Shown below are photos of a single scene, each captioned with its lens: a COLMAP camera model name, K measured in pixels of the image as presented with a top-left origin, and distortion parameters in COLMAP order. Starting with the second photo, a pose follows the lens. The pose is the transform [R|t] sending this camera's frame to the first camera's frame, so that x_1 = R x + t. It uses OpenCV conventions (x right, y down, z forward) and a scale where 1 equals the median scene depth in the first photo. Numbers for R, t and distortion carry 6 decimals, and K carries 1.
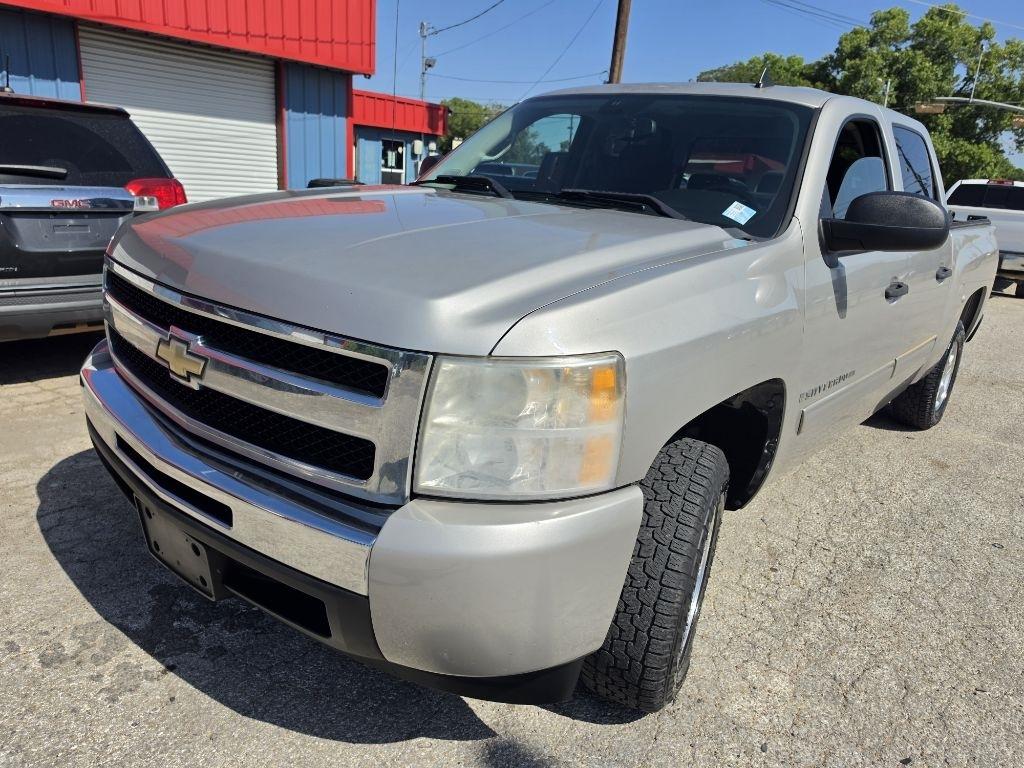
lens RADIAL K [[740.5, 0, 518.9], [0, 740.5, 384.8], [0, 0, 1]] dist [0.036489, -0.044171]
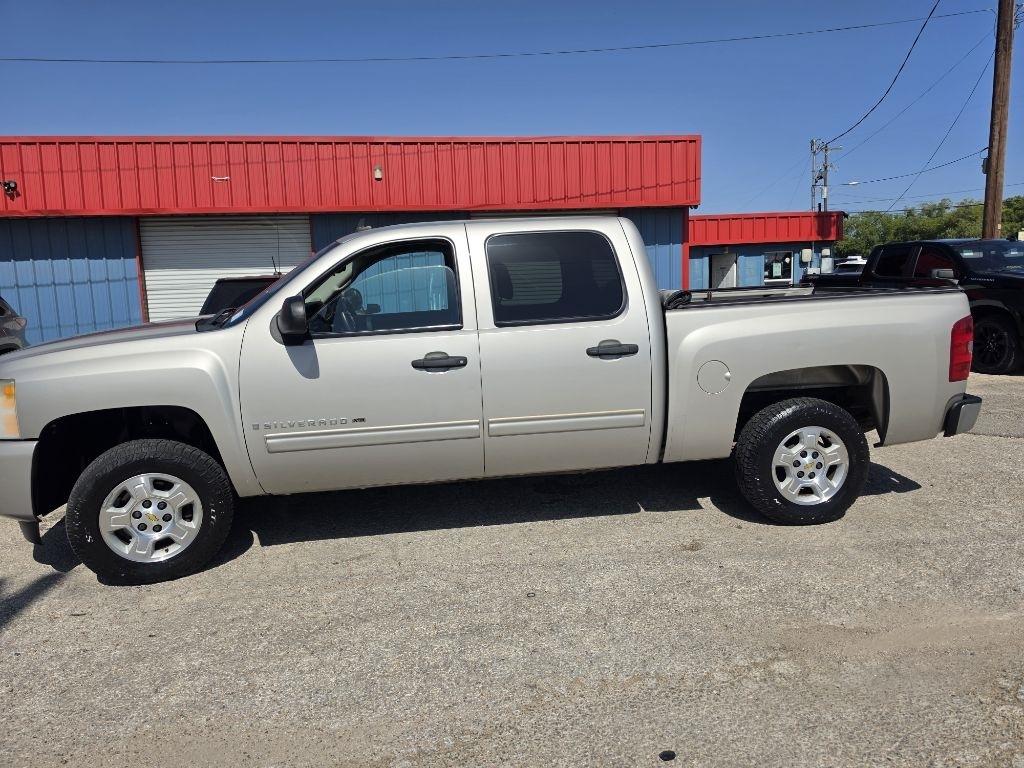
lens RADIAL K [[740.5, 0, 529.2], [0, 740.5, 364.8], [0, 0, 1]] dist [0.036489, -0.044171]
pose [[0.734209, -0.025586, -0.678441, 0.295808], [-0.094592, 0.985688, -0.139540, 0.008157], [0.672302, 0.166627, 0.721281, 0.033475]]
